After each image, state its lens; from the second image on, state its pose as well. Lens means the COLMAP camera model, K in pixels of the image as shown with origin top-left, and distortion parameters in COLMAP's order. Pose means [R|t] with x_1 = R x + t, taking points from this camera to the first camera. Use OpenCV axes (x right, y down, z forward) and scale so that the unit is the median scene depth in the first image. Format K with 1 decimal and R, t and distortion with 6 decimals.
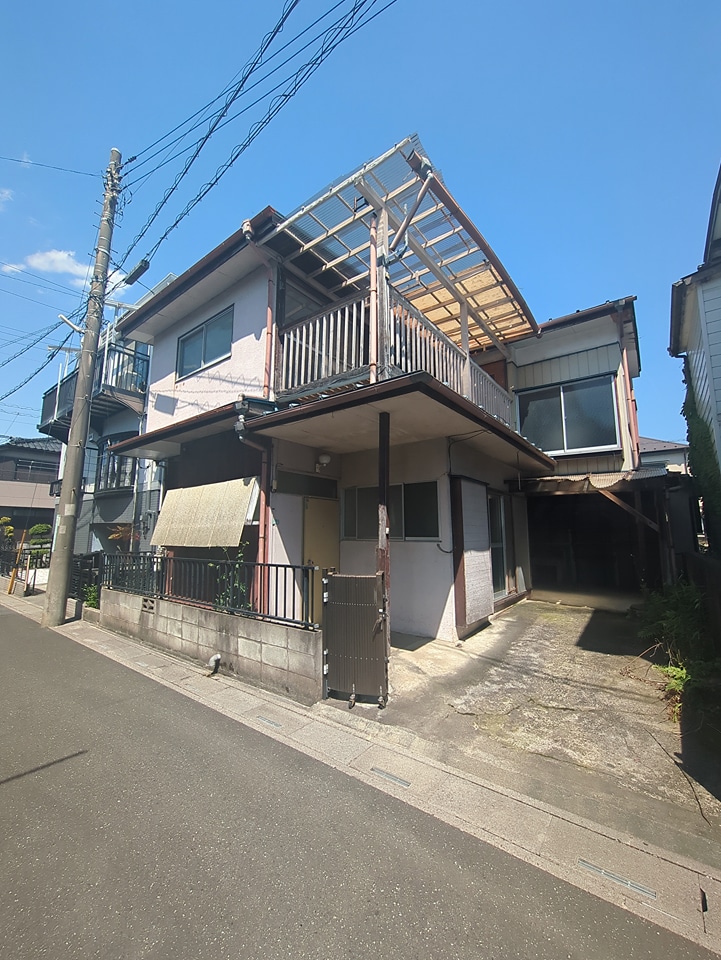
lens RADIAL K [[379.5, 0, 361.6], [0, 379.5, 477.7], [0, 0, 1]] dist [-0.004065, 0.000330]
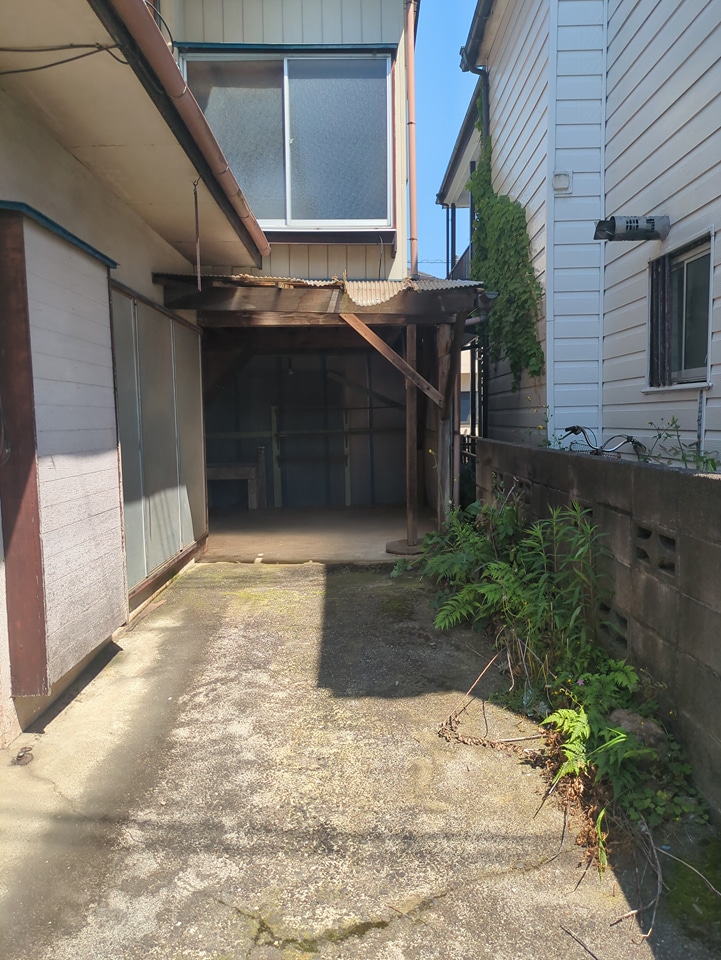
lens RADIAL K [[724.1, 0, 362.6], [0, 724.1, 468.1], [0, 0, 1]] dist [0.027403, 0.000941]
pose [[0.788607, -0.061138, 0.611851, 0.101951], [-0.068575, 0.980093, 0.186320, 0.061057], [-0.611062, -0.188891, 0.768715, 0.337331]]
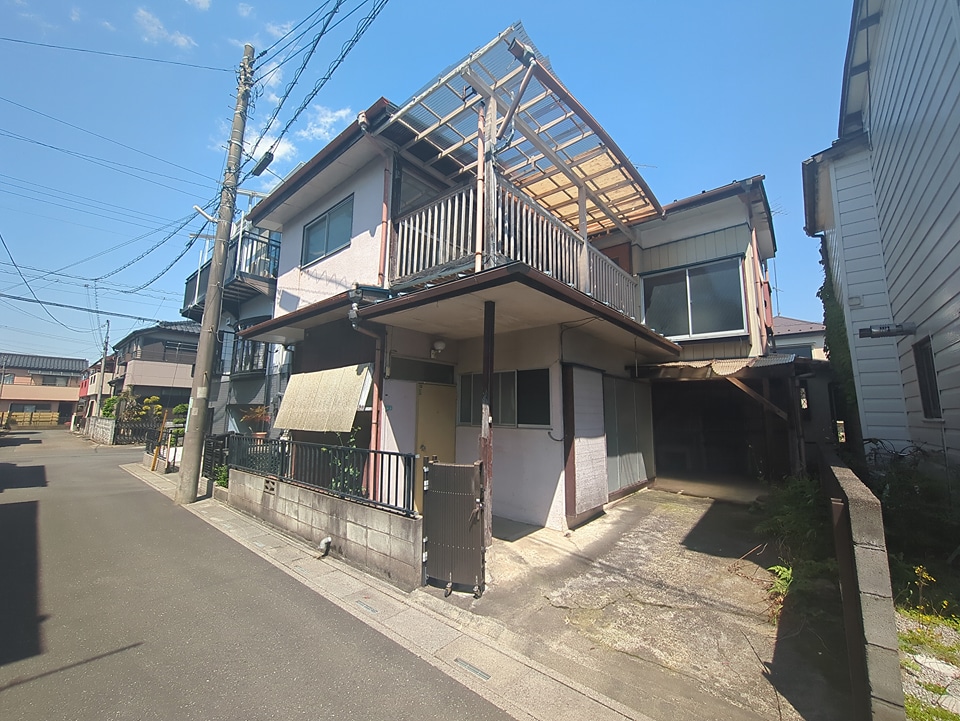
lens RADIAL K [[379.5, 0, 478.3], [0, 379.5, 358.8], [0, 0, 1]] dist [-0.004065, 0.000330]
pose [[0.998416, 0.002433, -0.056210, 0.065953], [-0.002333, 0.999996, 0.001837, -0.016477], [0.056214, -0.001703, 0.998417, -0.001766]]
